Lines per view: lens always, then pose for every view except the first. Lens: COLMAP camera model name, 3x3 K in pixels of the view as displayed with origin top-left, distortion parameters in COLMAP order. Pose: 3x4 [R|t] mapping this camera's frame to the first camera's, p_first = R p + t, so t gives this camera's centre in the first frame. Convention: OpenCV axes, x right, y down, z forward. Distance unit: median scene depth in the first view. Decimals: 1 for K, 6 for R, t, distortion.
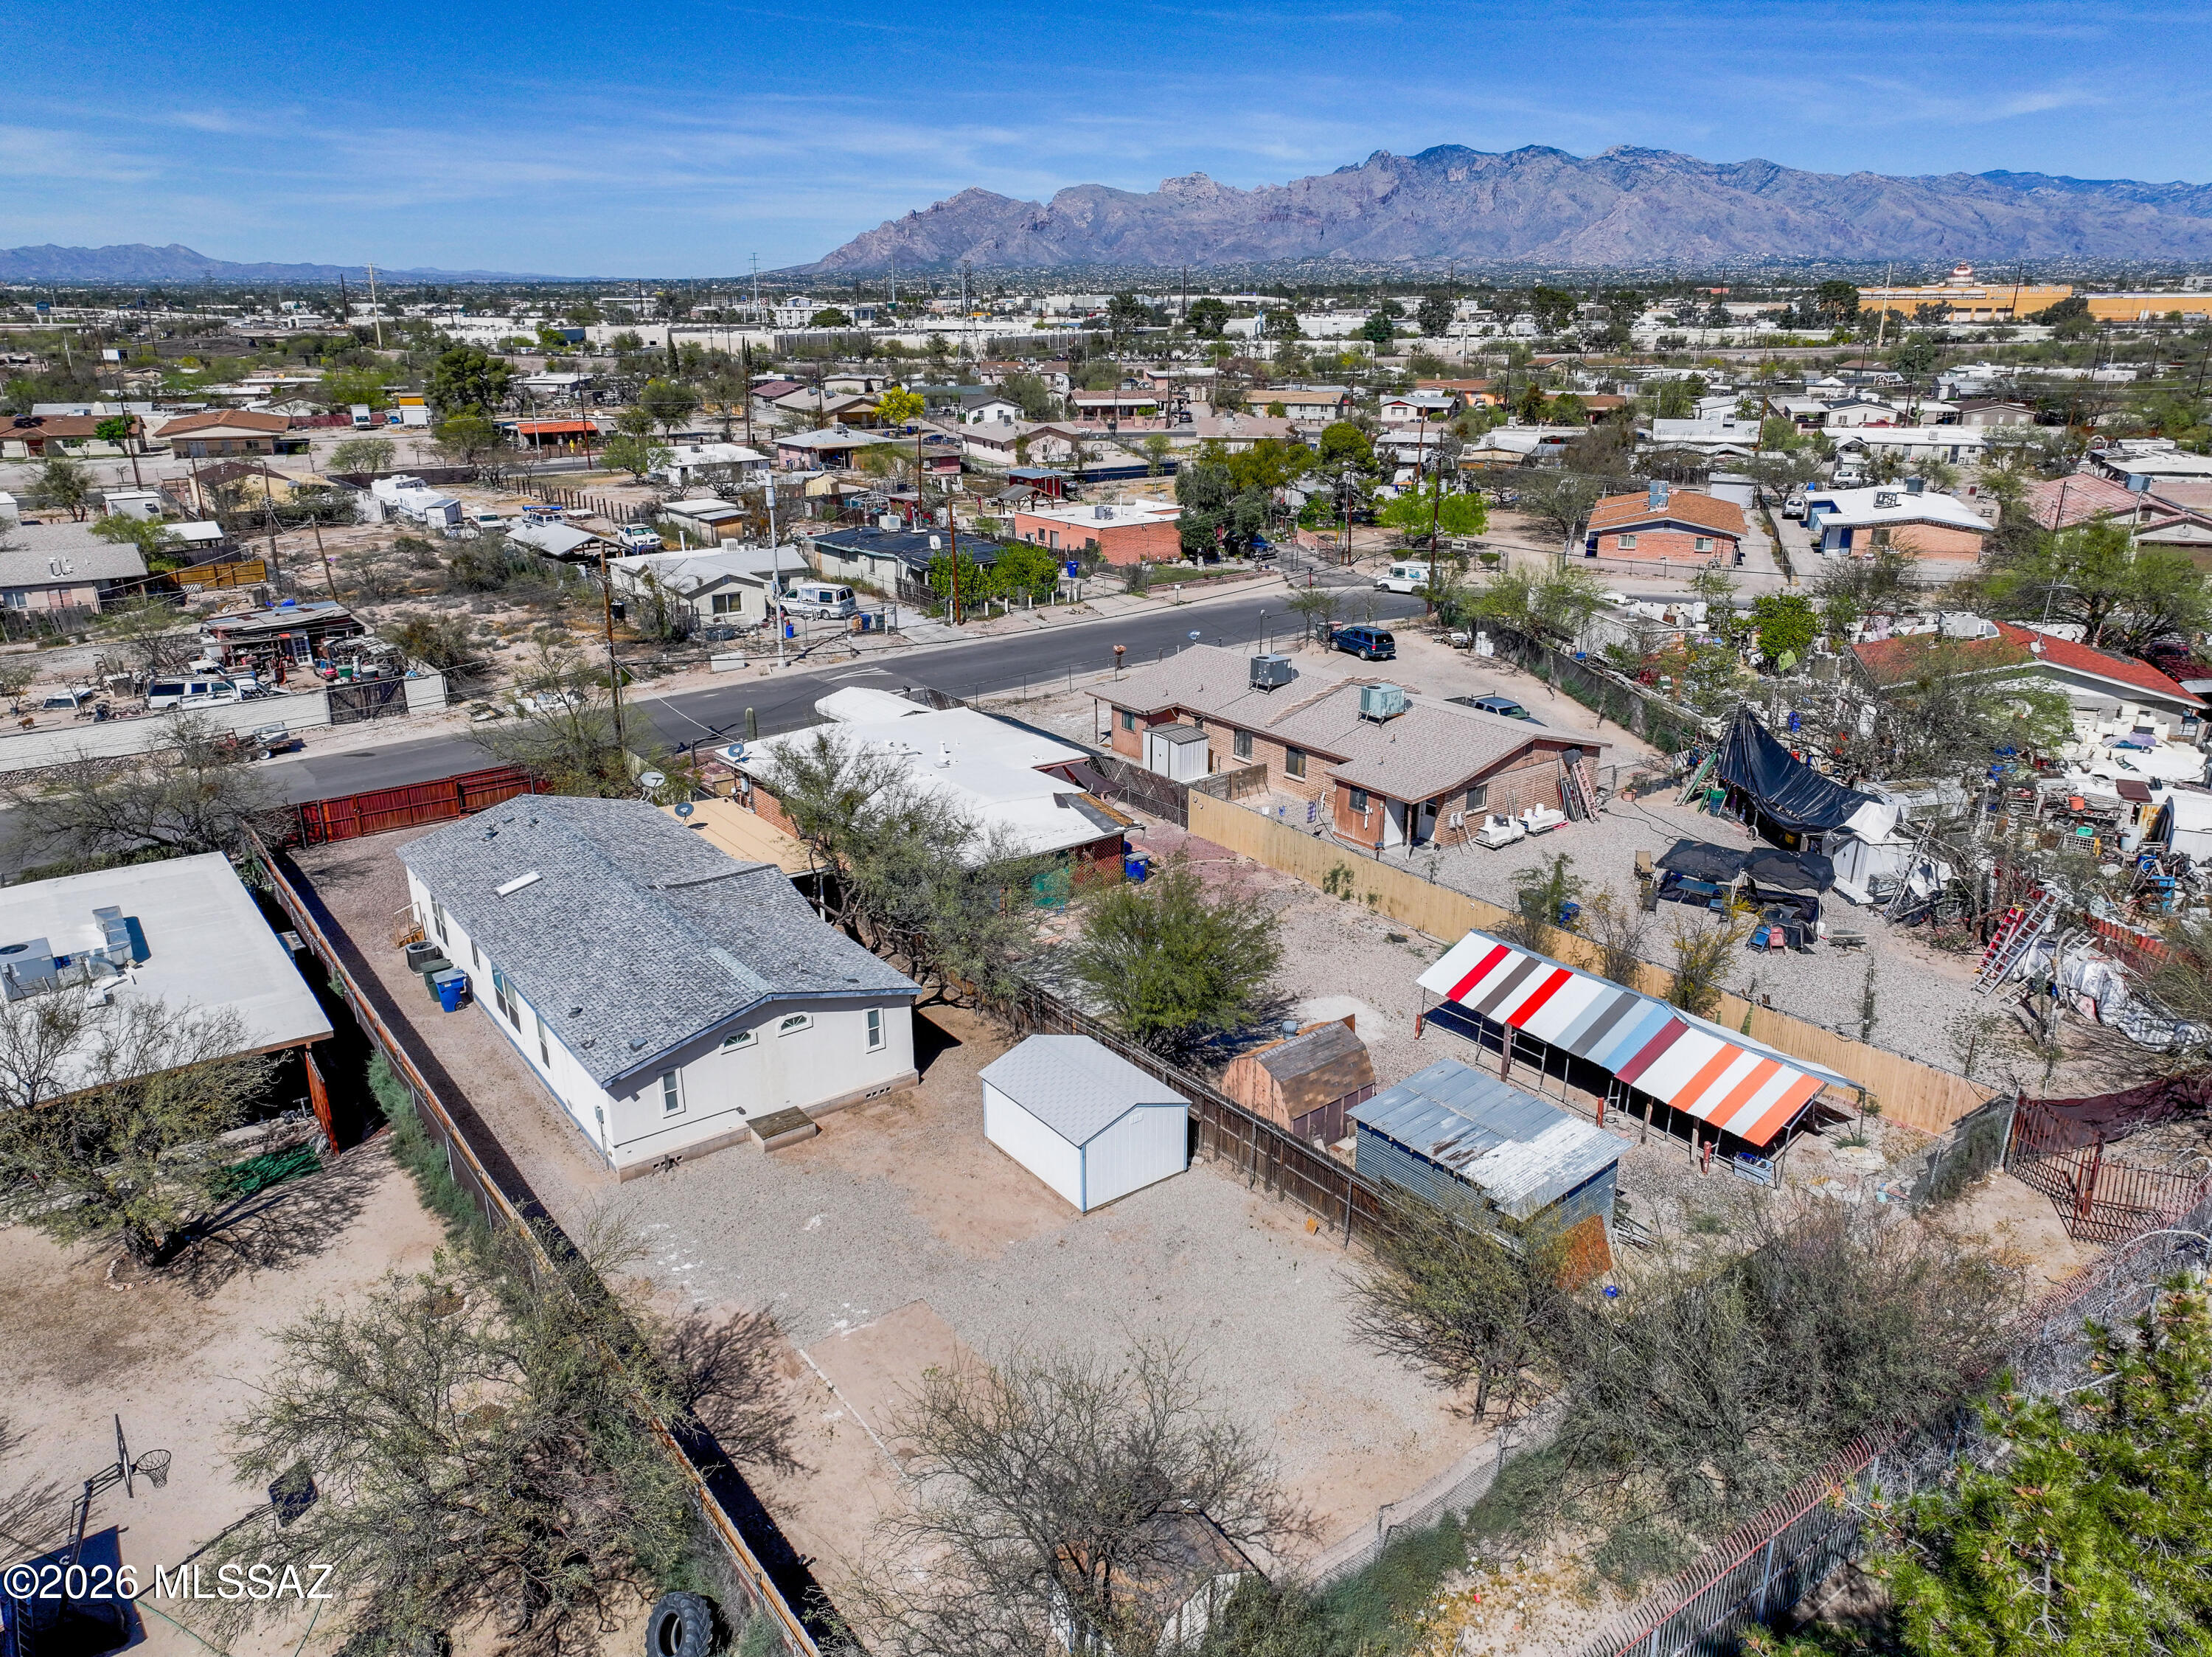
lens RADIAL K [[1558.8, 0, 1109.7], [0, 1558.8, 826.3], [0, 0, 1]] dist [-0.002617, 0.025174]
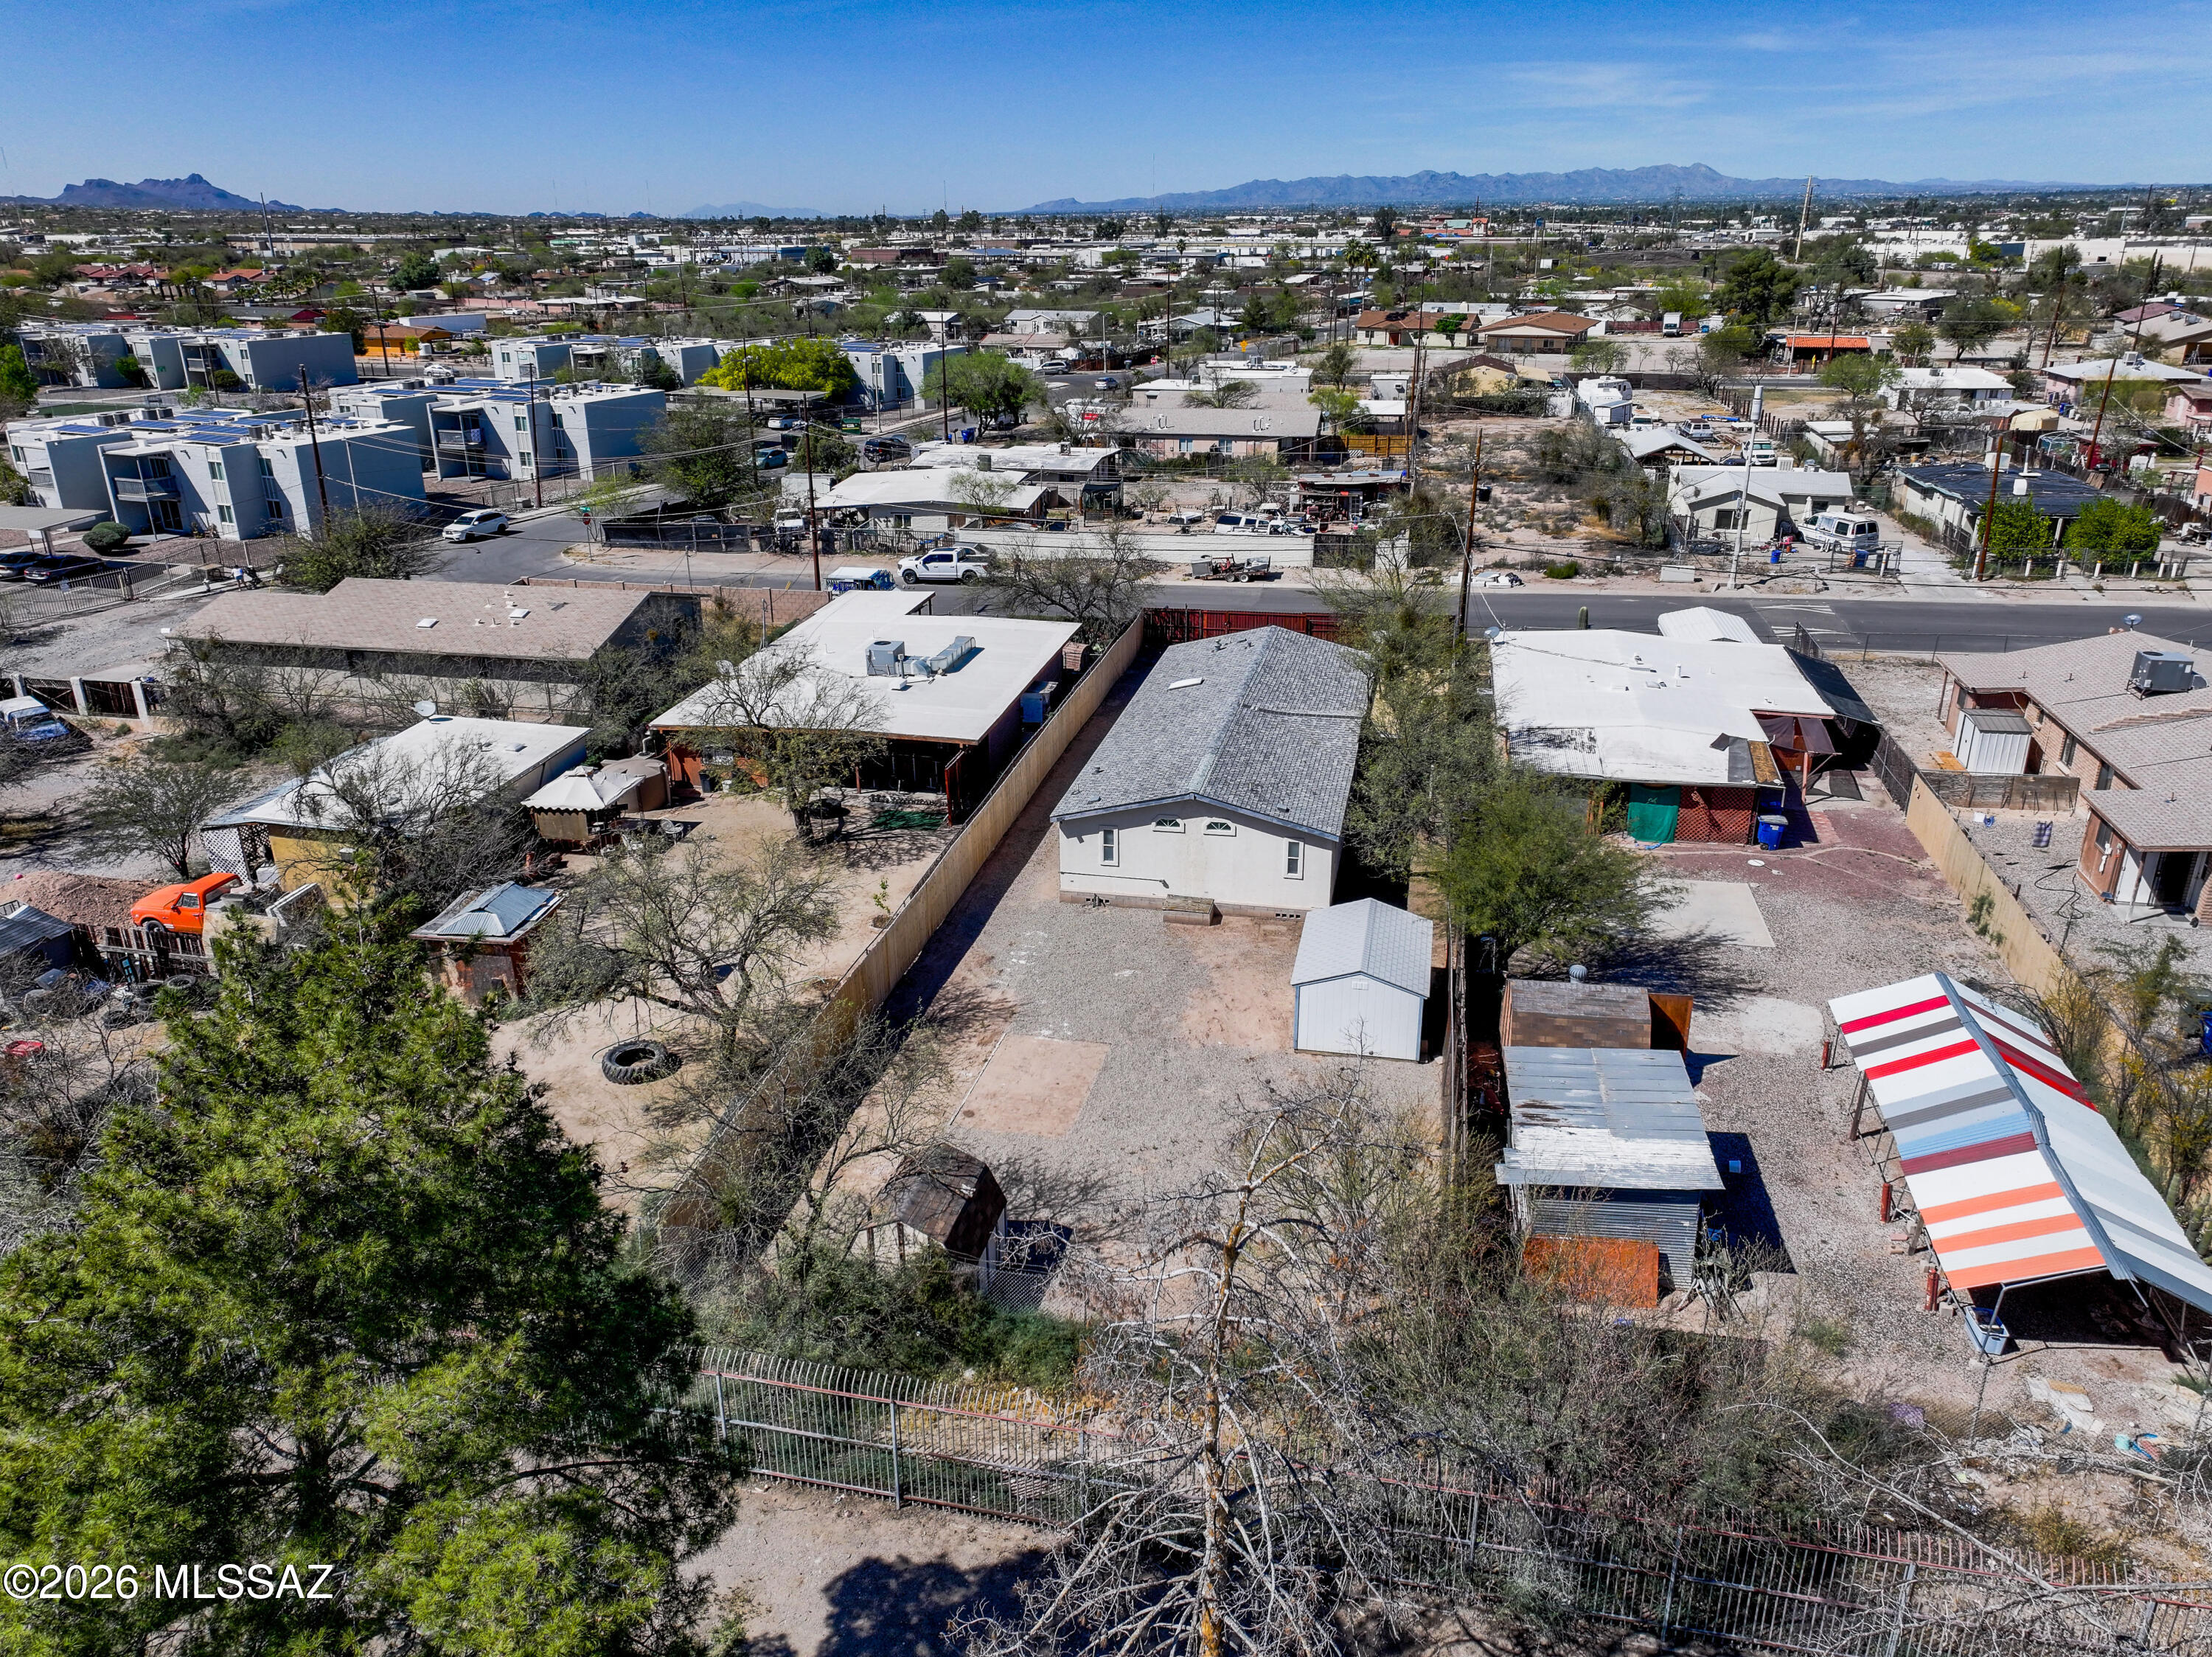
lens RADIAL K [[1558.8, 0, 1109.7], [0, 1558.8, 826.3], [0, 0, 1]] dist [-0.002617, 0.025174]
pose [[0.659862, 0.272053, -0.700407, 0.224231], [-0.238036, 0.959827, 0.148561, -0.011028], [0.712686, 0.068692, 0.698112, 0.053290]]
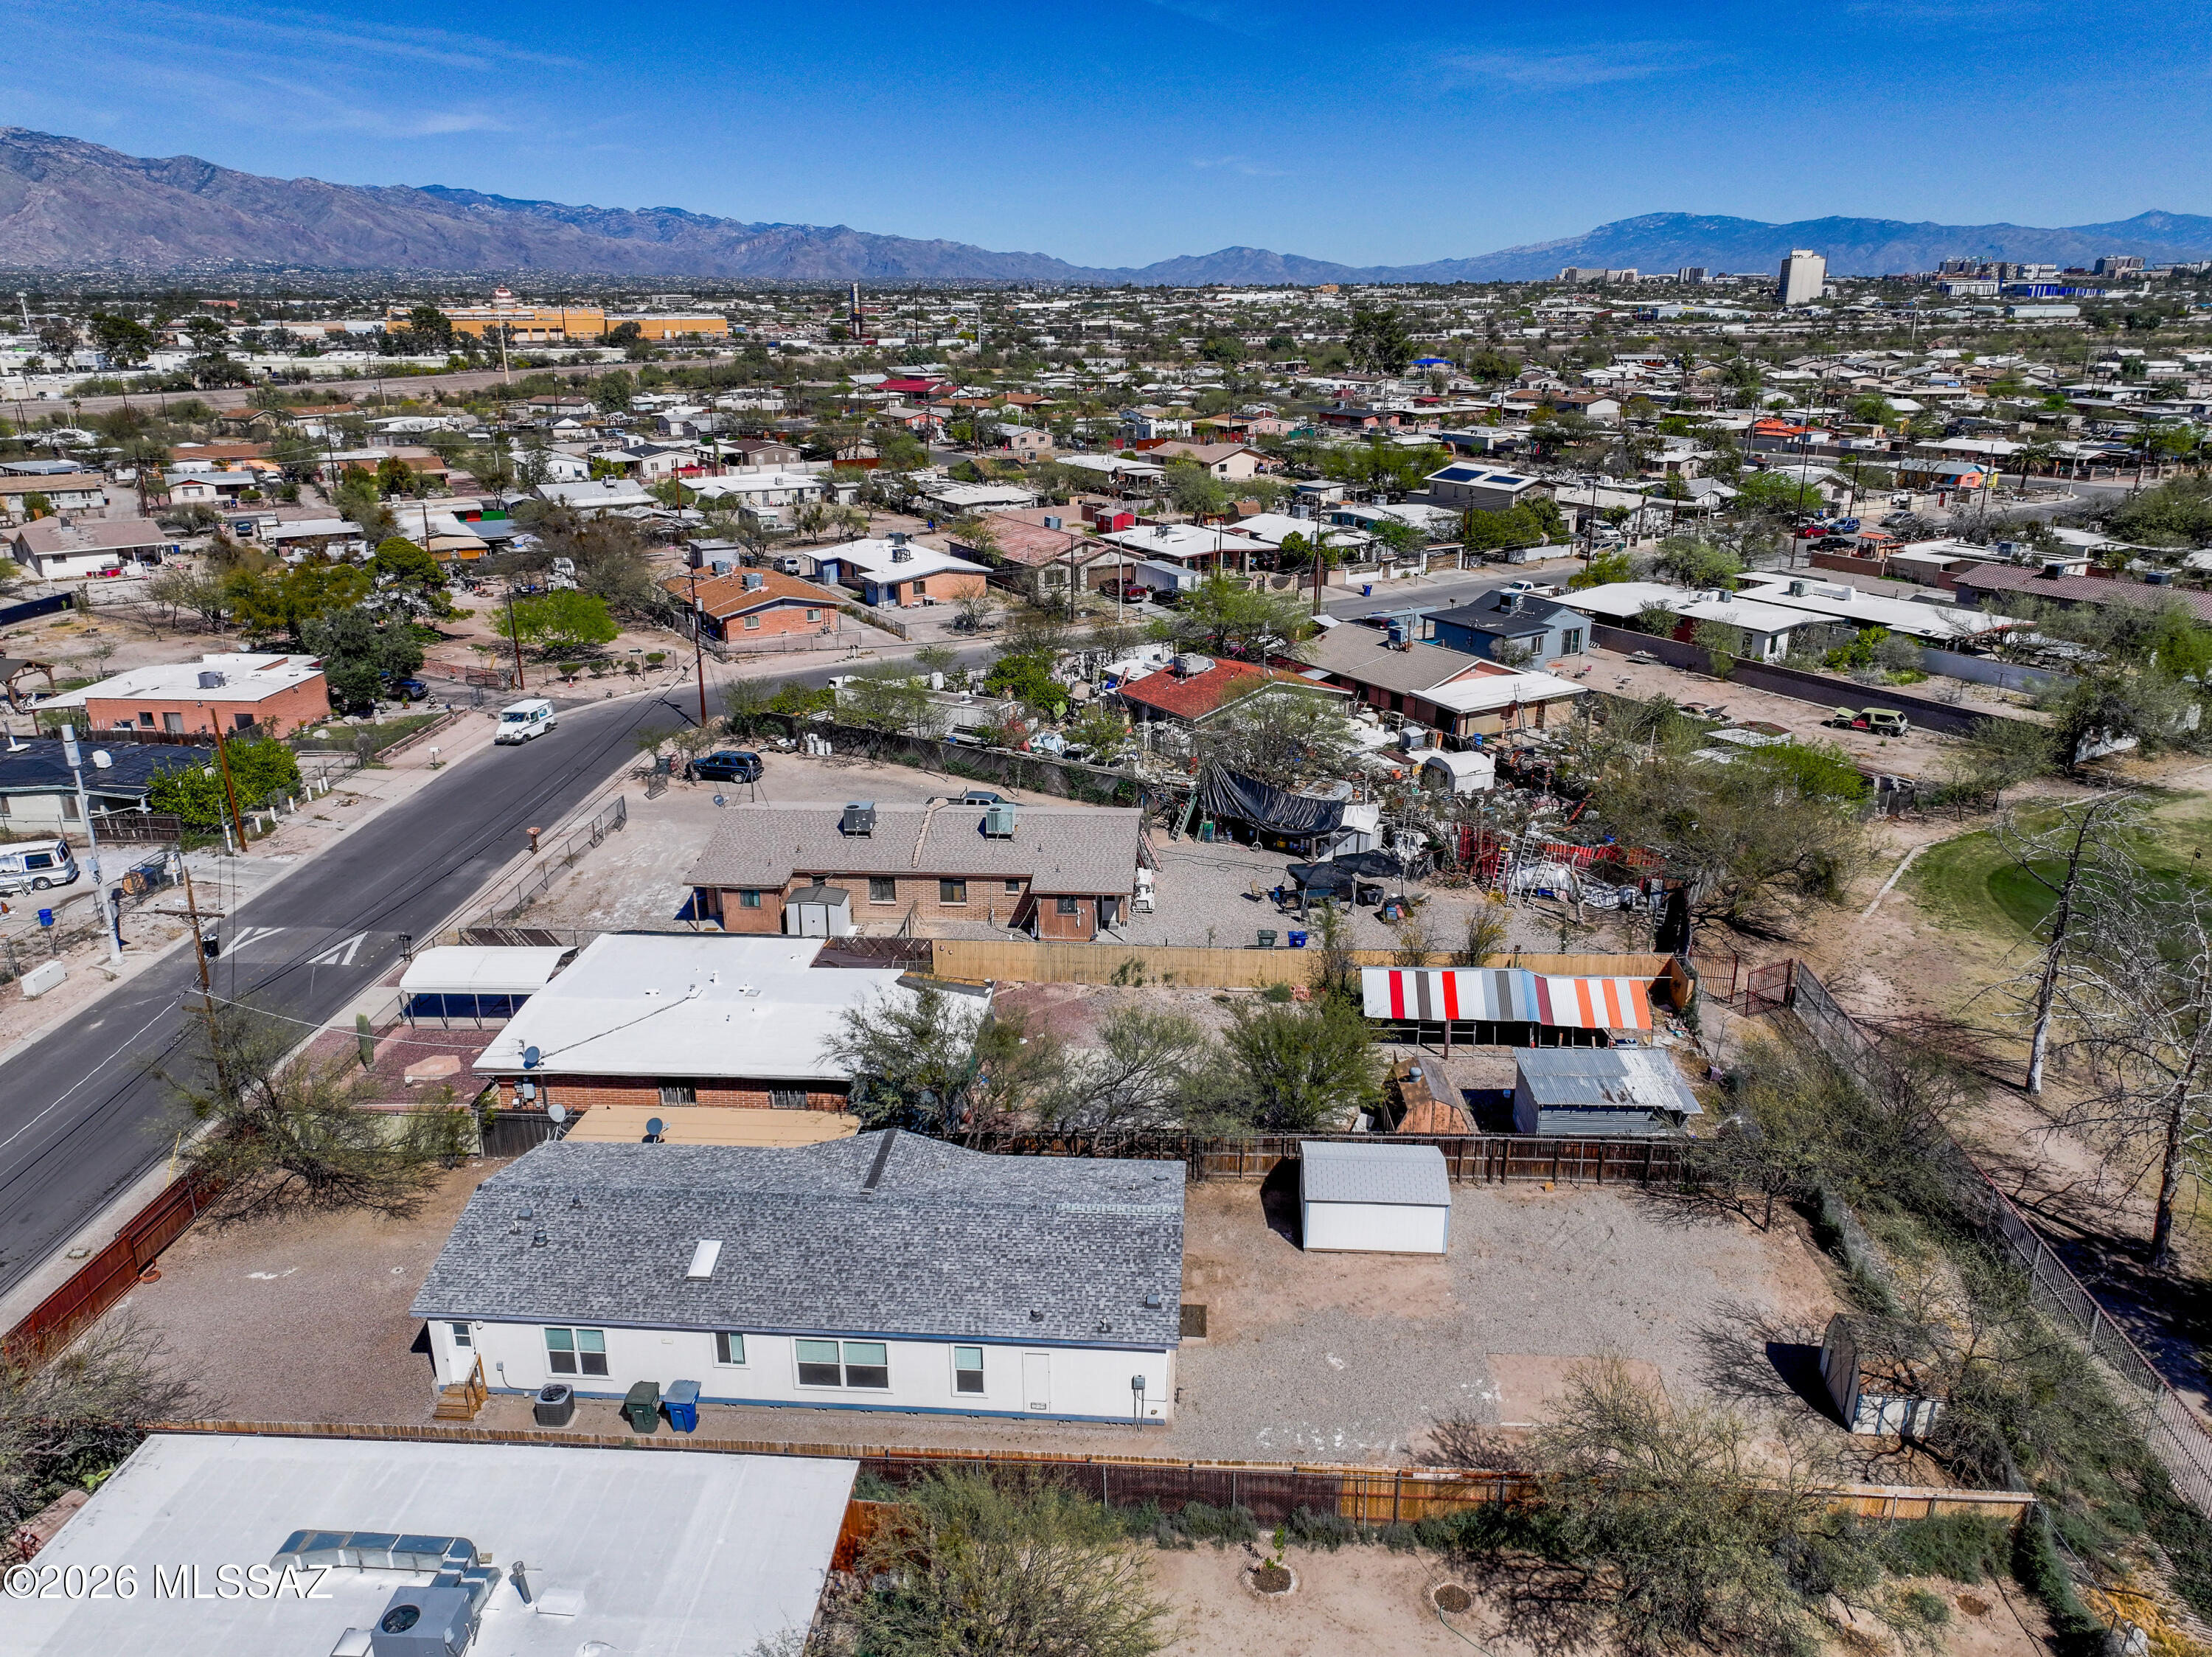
lens RADIAL K [[1556.5, 0, 1106.0], [0, 1556.5, 828.5], [0, 0, 1]] dist [0.006927, 0.007847]
pose [[0.642298, -0.247518, 0.725388, -0.390517], [0.247551, 0.962691, 0.109296, -0.114678], [-0.725377, 0.109370, 0.679608, 0.098444]]
